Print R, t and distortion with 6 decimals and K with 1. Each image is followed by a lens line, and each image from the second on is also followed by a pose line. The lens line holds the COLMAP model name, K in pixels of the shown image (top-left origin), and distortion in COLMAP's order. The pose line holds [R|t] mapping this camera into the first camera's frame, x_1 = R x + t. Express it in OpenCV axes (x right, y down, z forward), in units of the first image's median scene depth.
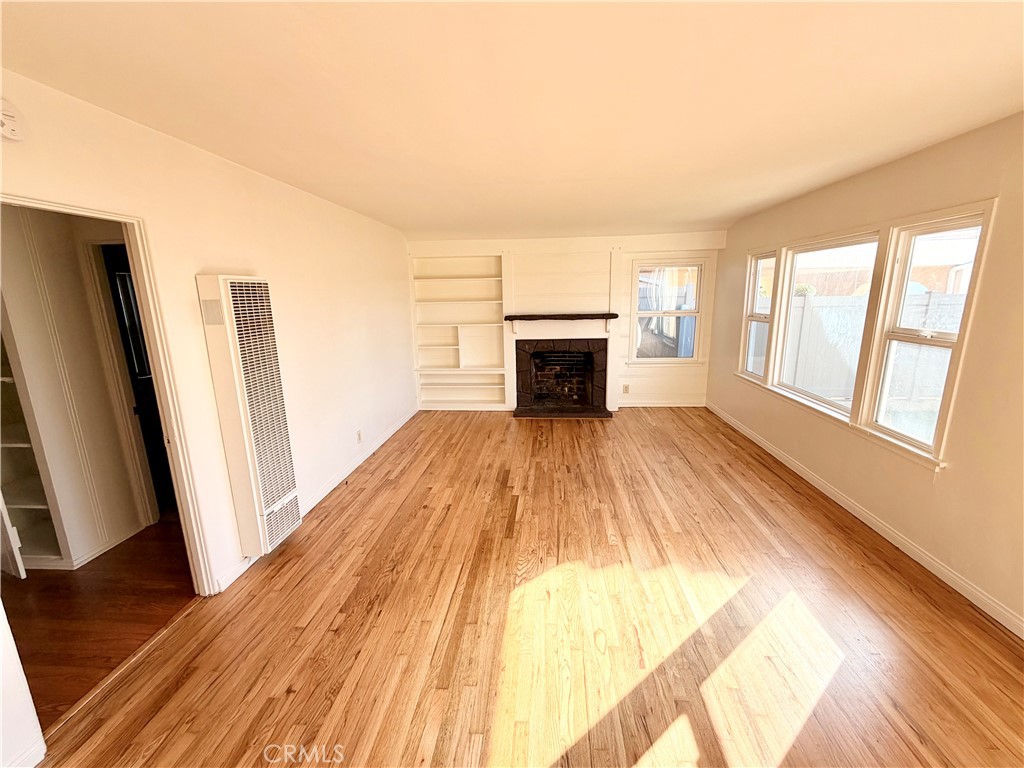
lens RADIAL K [[423.4, 0, 512.0], [0, 423.4, 384.0], [0, 0, 1]] dist [0.001428, 0.000373]
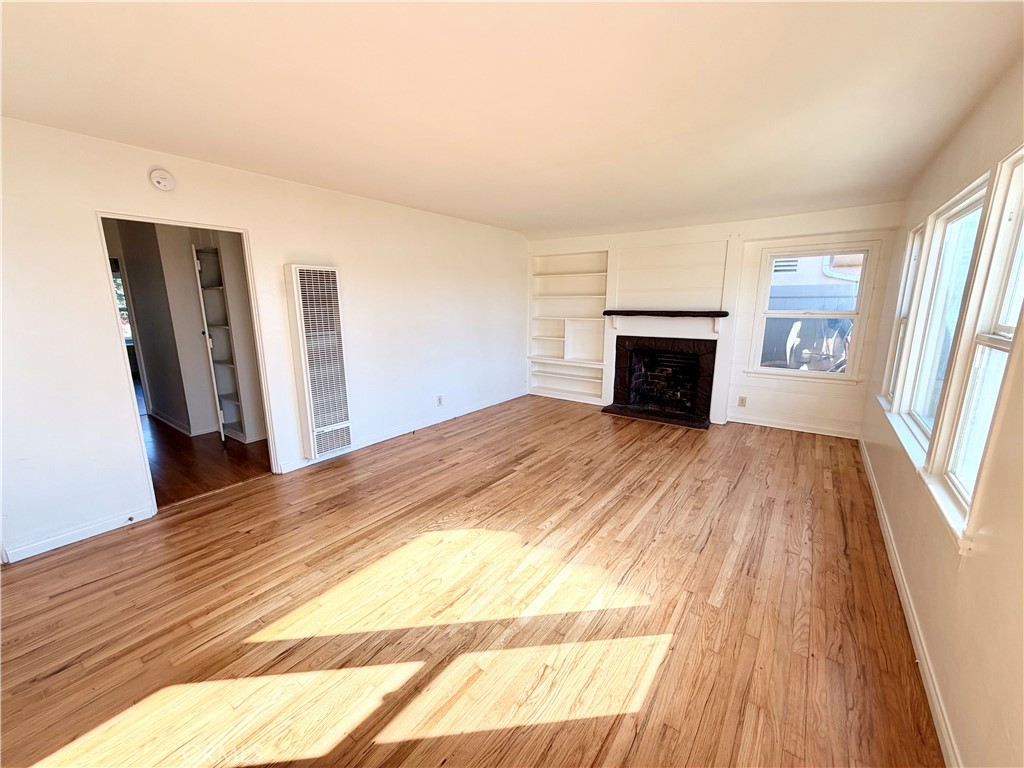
lens RADIAL K [[404.5, 0, 512.0], [0, 404.5, 384.0], [0, 0, 1]] dist [0.000445, -0.000018]
pose [[0.851258, 0.121224, -0.510554, 0.386534], [-0.123844, 0.991877, 0.029020, 0.014214], [0.509924, 0.038526, 0.859356, 0.084867]]
